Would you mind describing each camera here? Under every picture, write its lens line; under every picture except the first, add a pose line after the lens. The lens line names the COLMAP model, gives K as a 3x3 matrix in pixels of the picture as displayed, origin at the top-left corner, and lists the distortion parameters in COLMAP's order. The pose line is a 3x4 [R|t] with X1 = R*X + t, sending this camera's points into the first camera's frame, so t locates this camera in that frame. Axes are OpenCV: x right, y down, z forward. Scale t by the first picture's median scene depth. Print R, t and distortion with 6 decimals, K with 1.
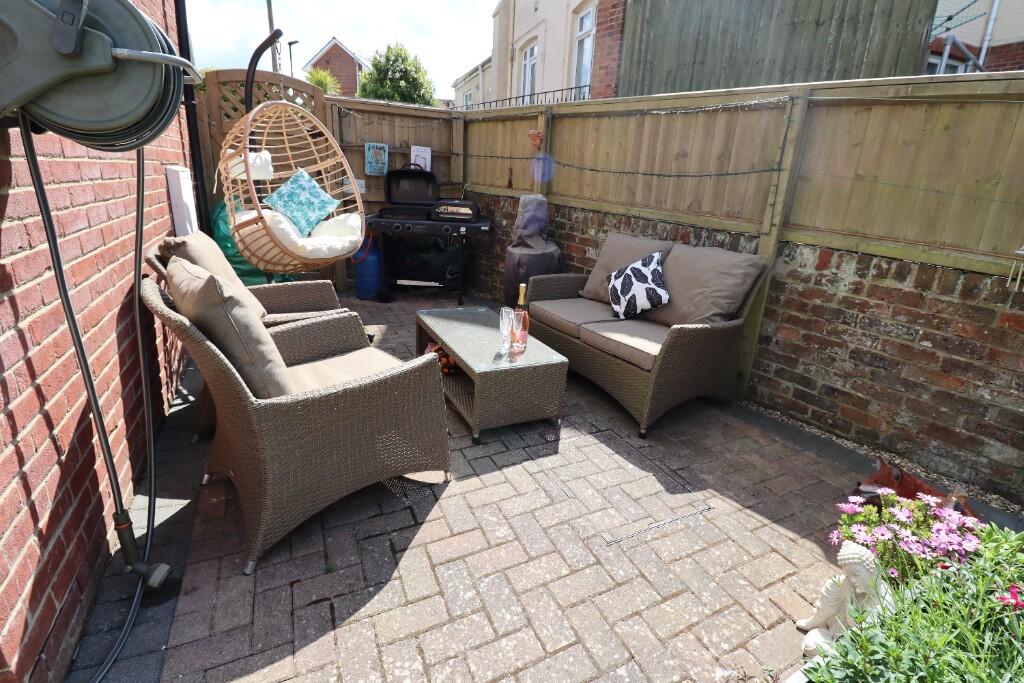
lens RADIAL K [[483.2, 0, 512.7], [0, 483.2, 342.6], [0, 0, 1]] dist [-0.003002, -0.004302]
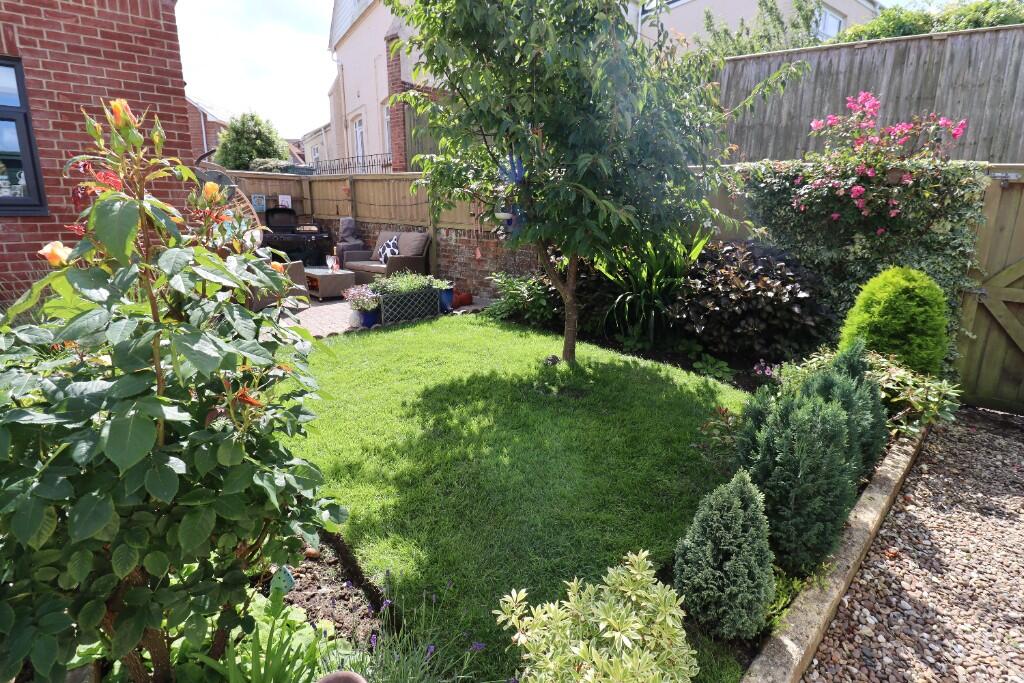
lens RADIAL K [[483.2, 0, 518.1], [0, 483.2, 333.0], [0, 0, 1]] dist [-0.003002, -0.004302]
pose [[0.960925, -0.105803, 0.255789, 0.141880], [0.126058, 0.989951, -0.064086, 0.351805], [-0.246438, 0.093827, 0.964606, -0.970571]]
